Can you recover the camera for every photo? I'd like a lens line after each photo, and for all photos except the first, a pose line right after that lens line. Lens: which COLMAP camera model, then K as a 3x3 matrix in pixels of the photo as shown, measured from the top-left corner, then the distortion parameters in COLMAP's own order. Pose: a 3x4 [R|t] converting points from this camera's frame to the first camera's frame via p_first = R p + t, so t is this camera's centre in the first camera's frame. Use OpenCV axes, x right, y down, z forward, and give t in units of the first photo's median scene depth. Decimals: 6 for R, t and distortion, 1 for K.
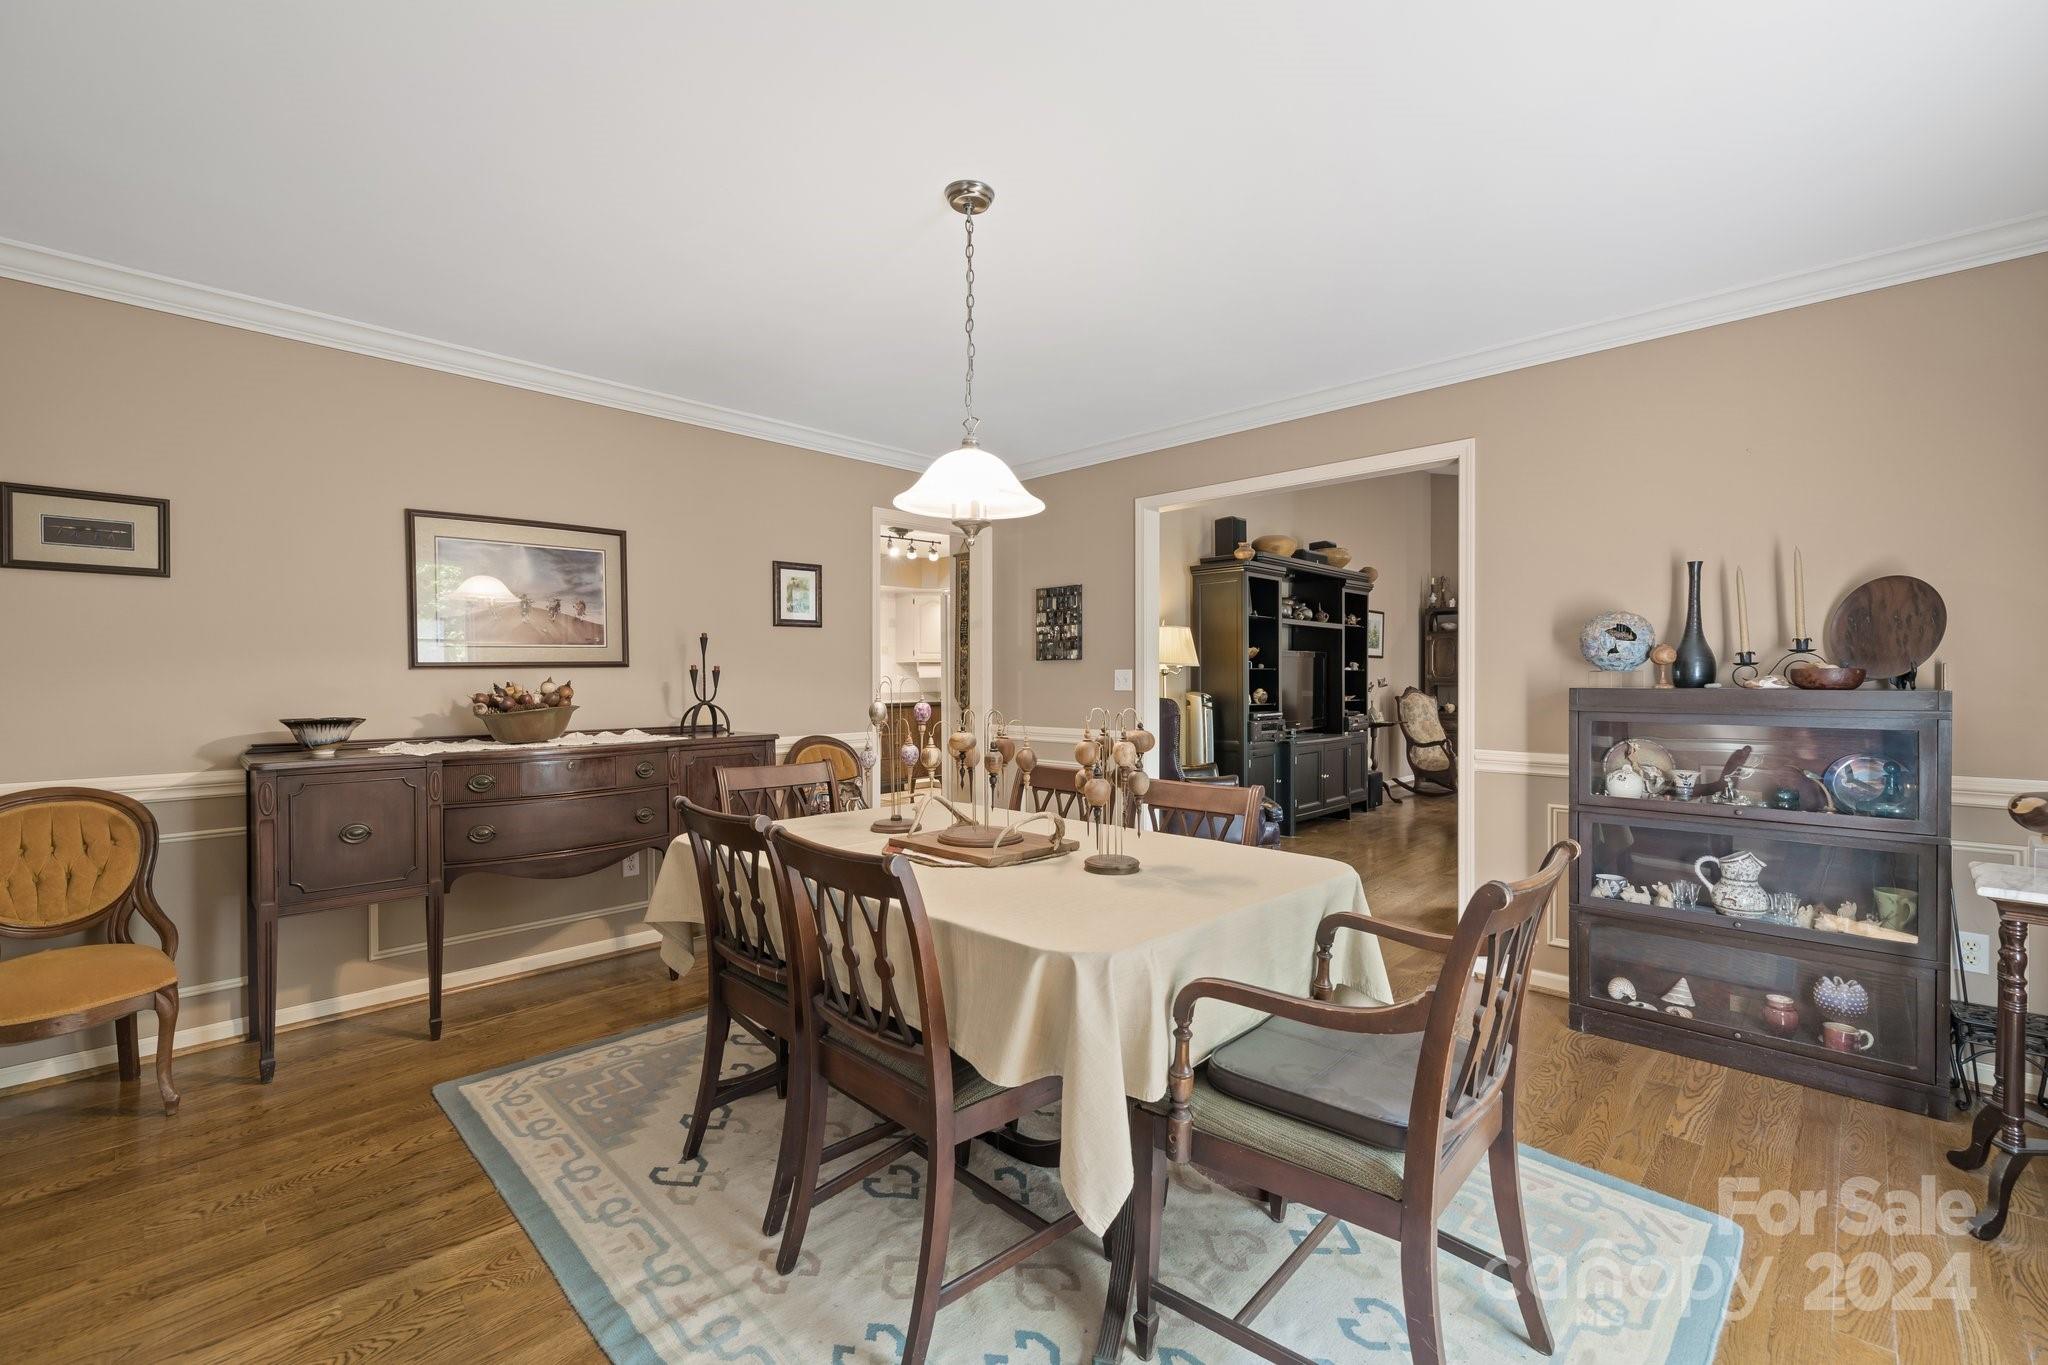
lens RADIAL K [[858.6, 0, 1022.5], [0, 858.6, 681.3], [0, 0, 1]] dist [0.009130, 0.000133]
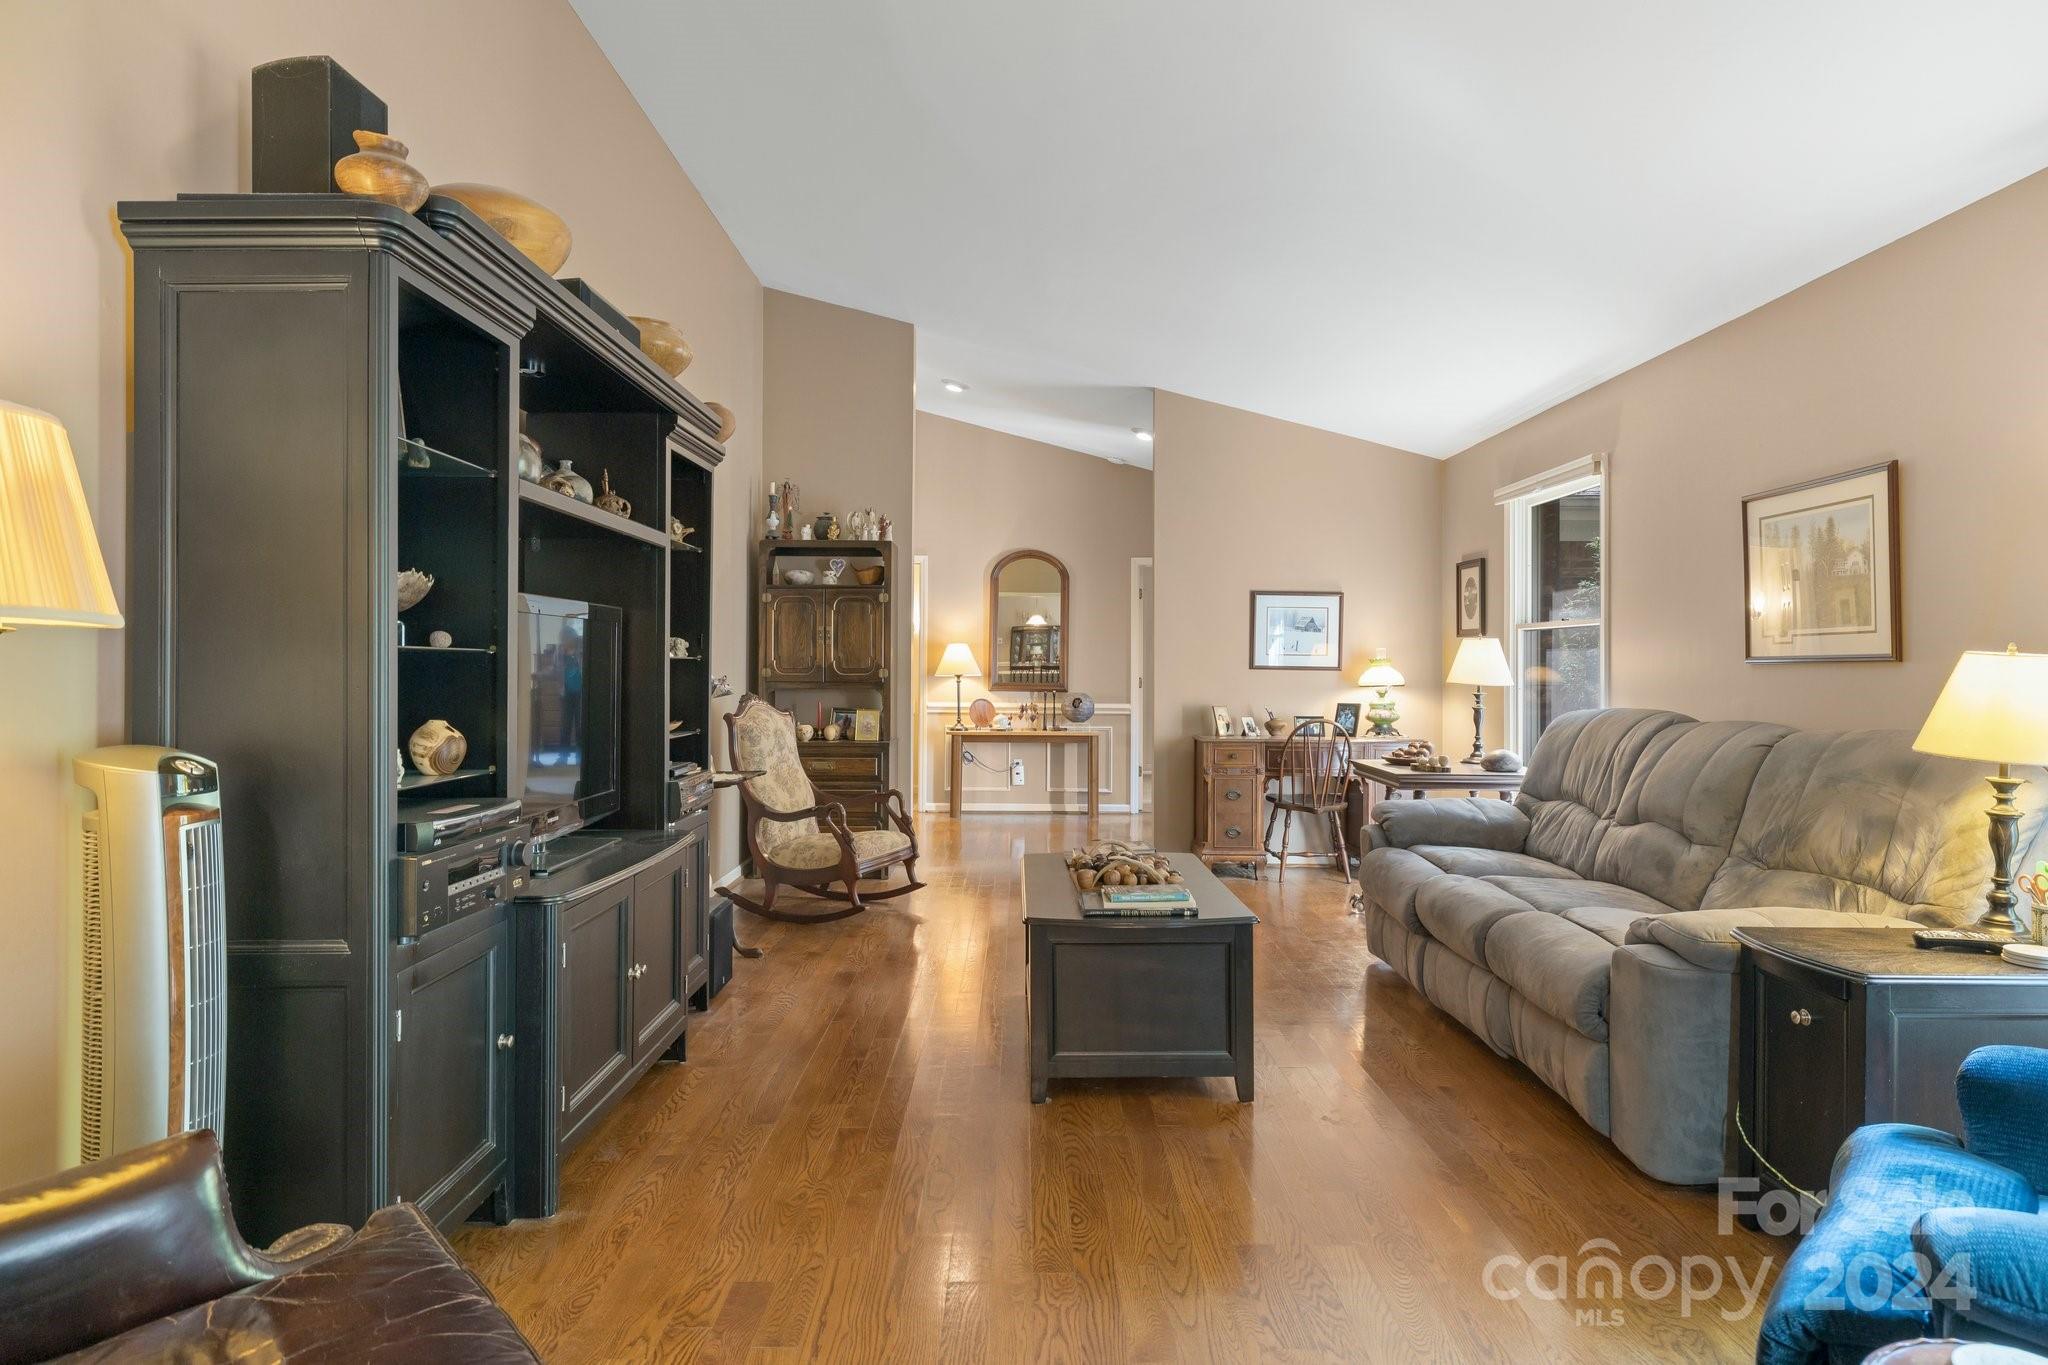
lens RADIAL K [[1145.0, 0, 1030.3], [0, 1145.0, 668.2], [0, 0, 1]] dist [-0.003690, -0.001402]
pose [[0.708298, 0.006879, 0.705880, 0.151476], [-0.004249, 0.999976, -0.005482, -0.007135], [-0.705901, 0.000884, 0.708310, 0.603775]]
